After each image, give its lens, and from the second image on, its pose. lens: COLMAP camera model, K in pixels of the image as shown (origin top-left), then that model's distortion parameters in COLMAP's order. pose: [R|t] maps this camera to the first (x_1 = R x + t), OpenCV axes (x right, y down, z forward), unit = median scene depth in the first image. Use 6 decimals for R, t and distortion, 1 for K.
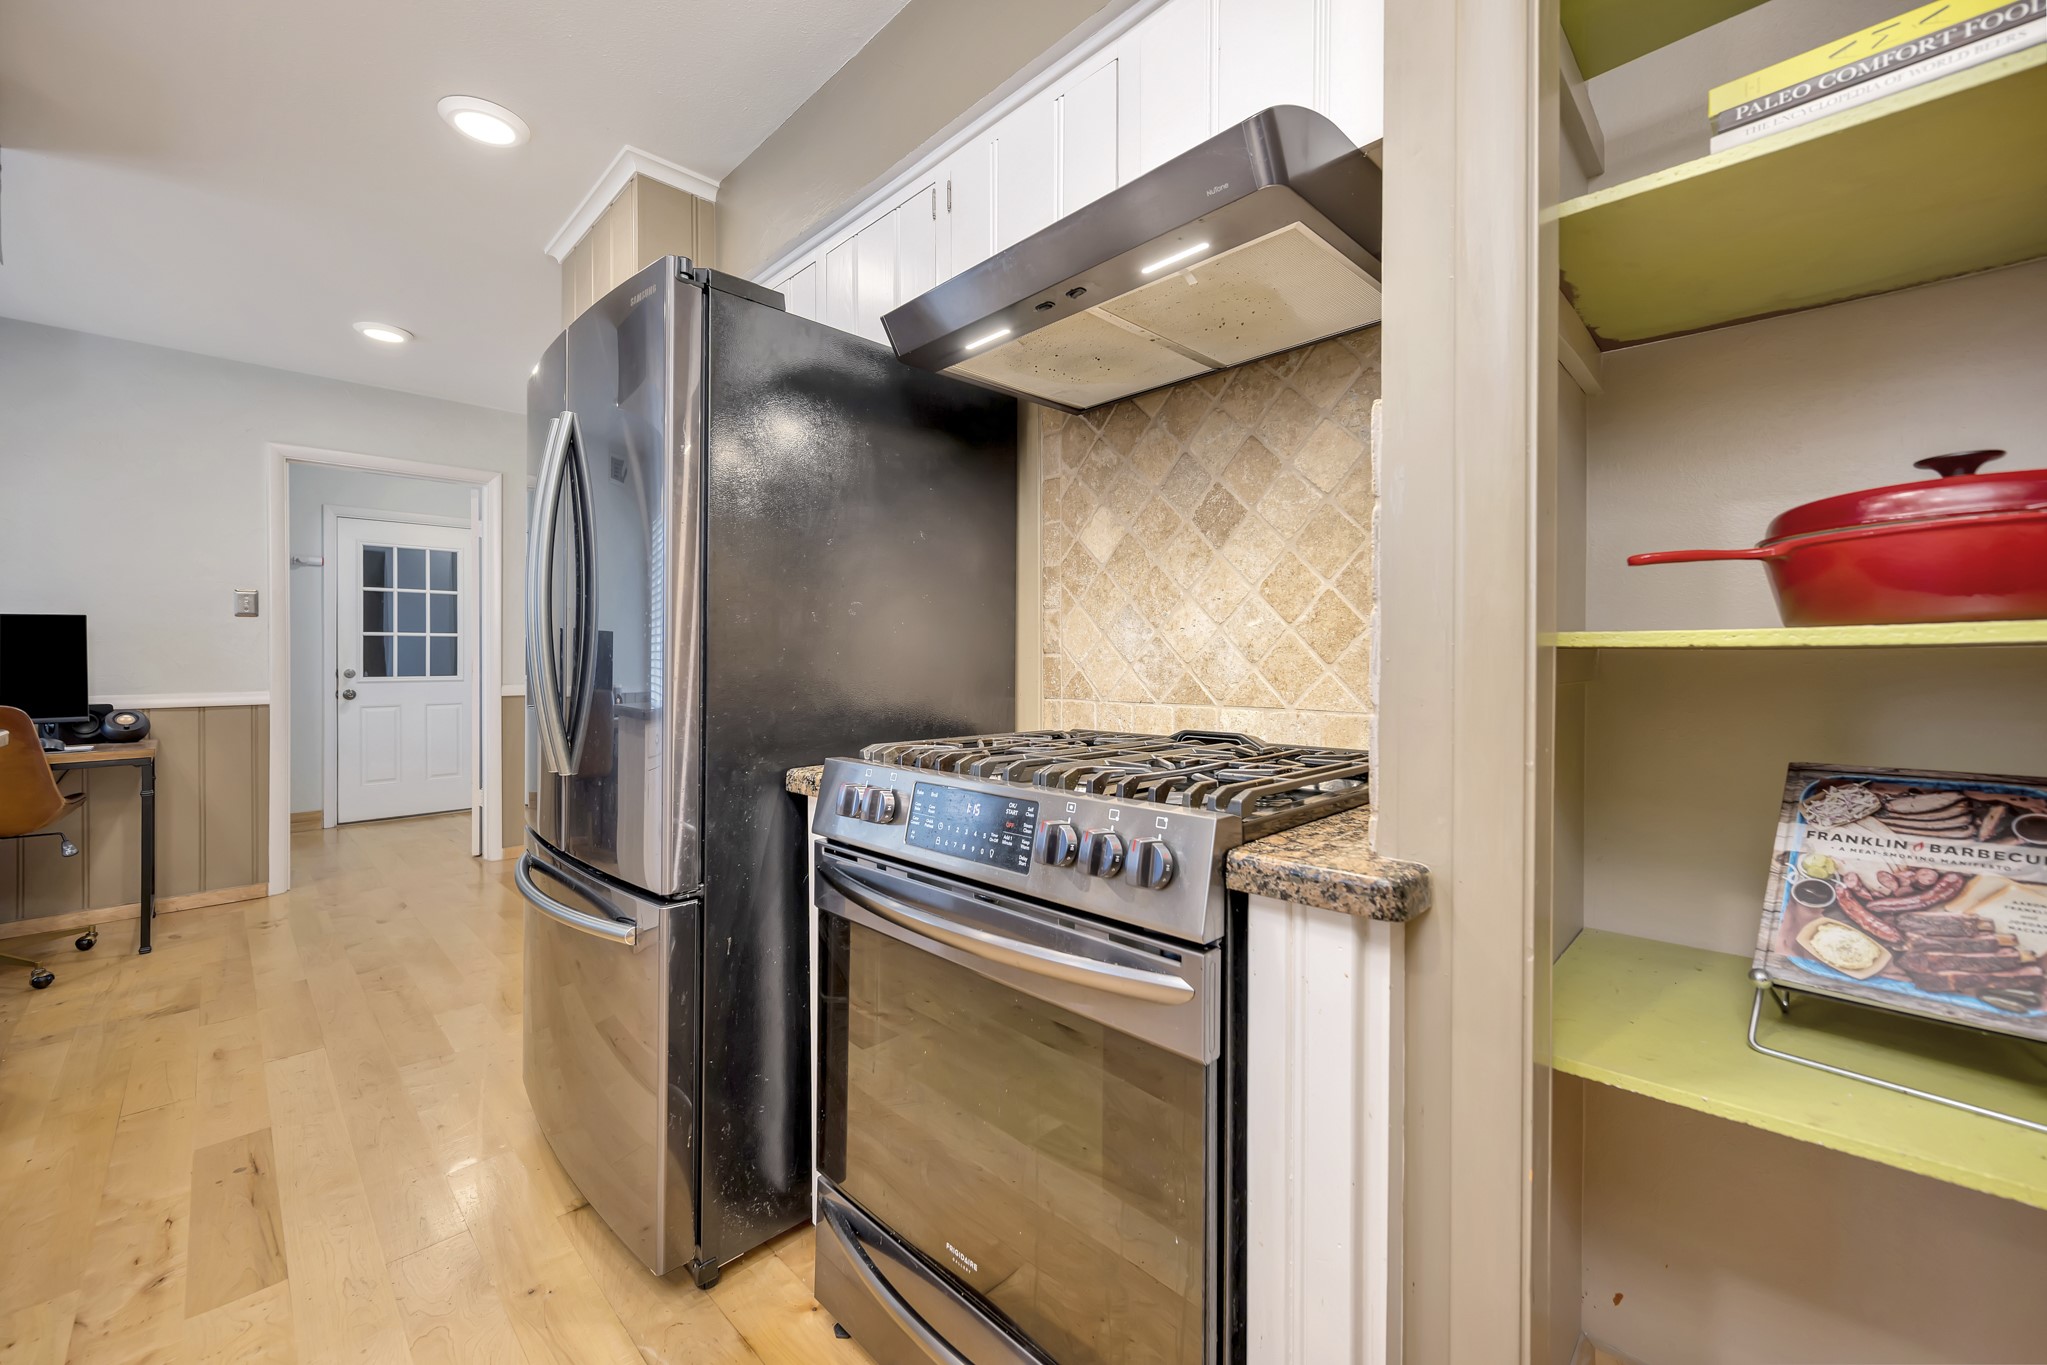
lens RADIAL K [[825.6, 0, 1051.9], [0, 825.6, 667.1], [0, 0, 1]] dist [0.001747, 0.001092]
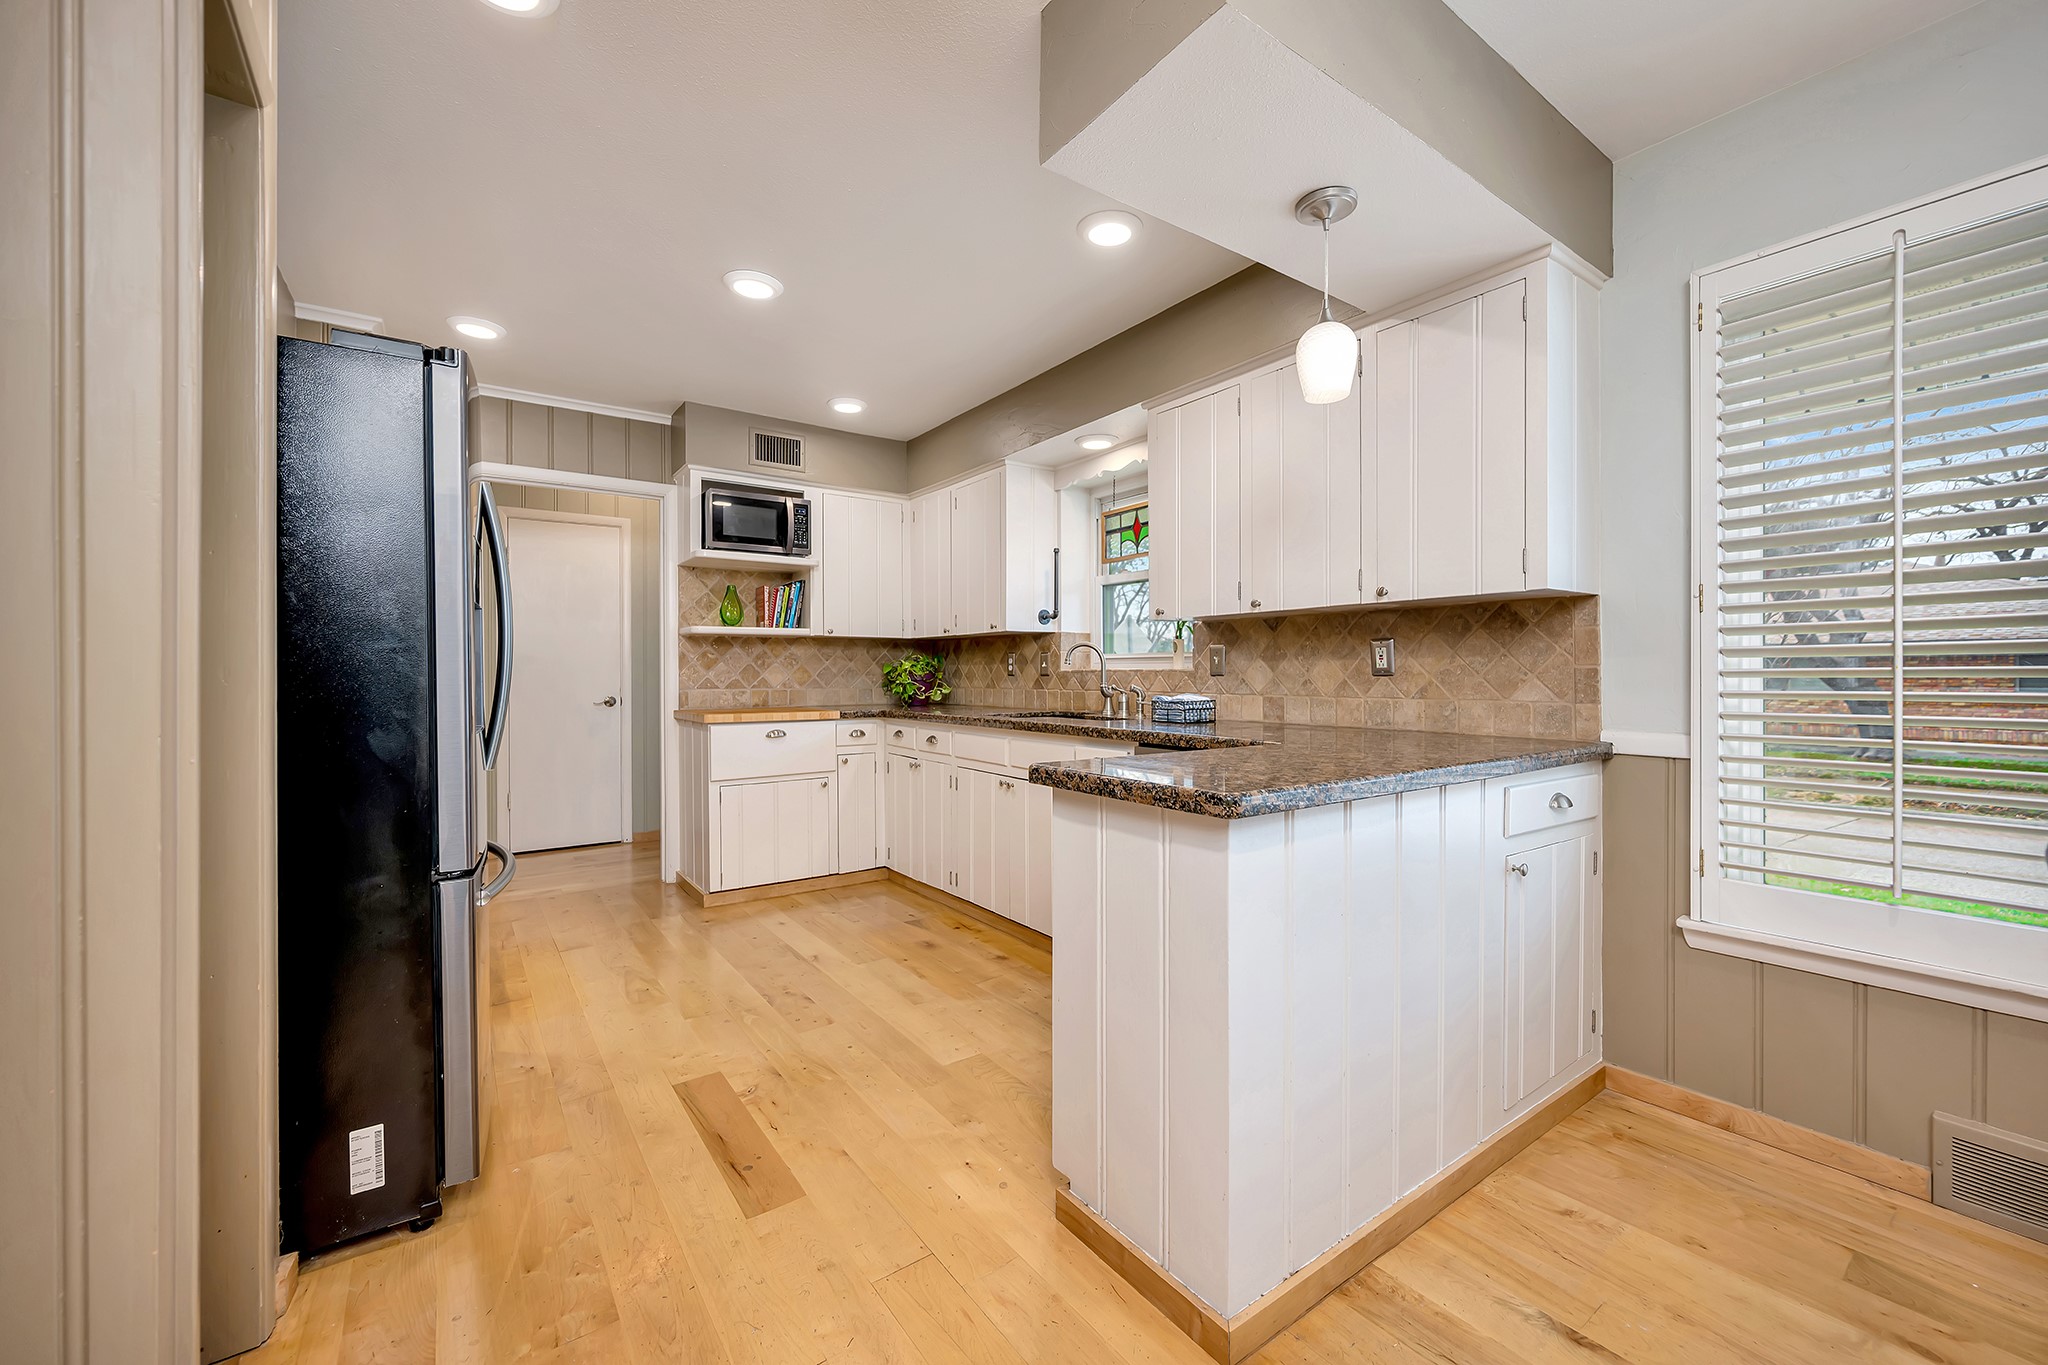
lens RADIAL K [[809.9, 0, 1031.8], [0, 809.9, 678.8], [0, 0, 1]] dist [-0.000856, 0.000071]
pose [[-0.986892, 0.002695, 0.161357, -1.583000], [0.005098, 0.999882, 0.014483, -0.013922], [-0.161299, 0.015115, -0.986790, 2.045380]]
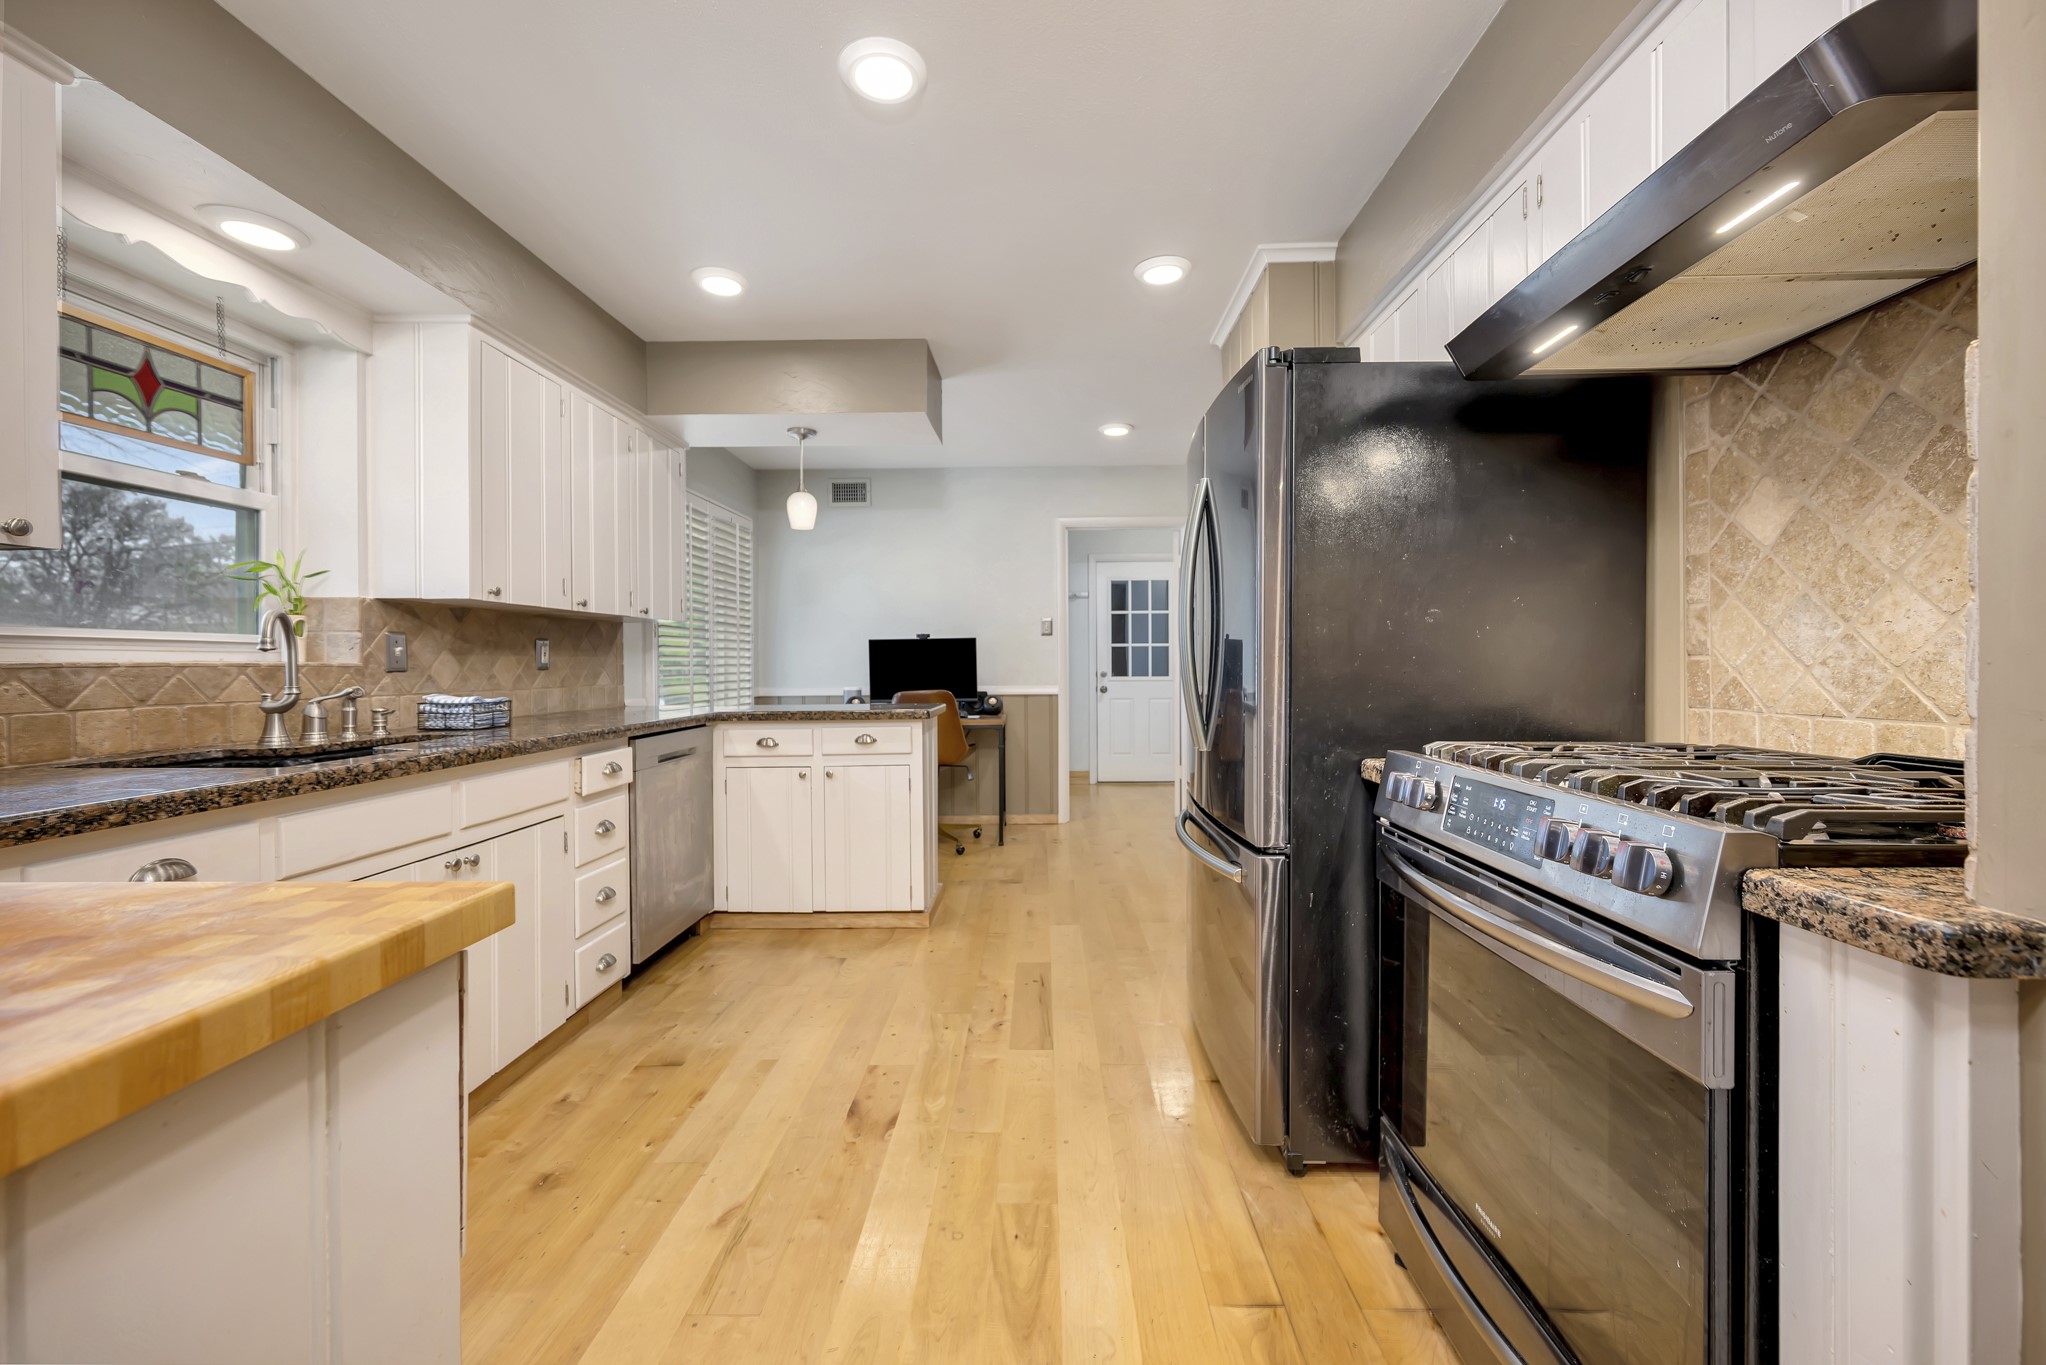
lens RADIAL K [[809.1, 0, 1030.8], [0, 809.1, 678.8], [0, 0, 1]] dist [-0.000856, 0.000071]
pose [[0.693834, 0.010456, -0.720059, 0.149163], [-0.003232, 0.999930, 0.011405, 0.000461], [0.720128, -0.005586, 0.693819, -0.100419]]
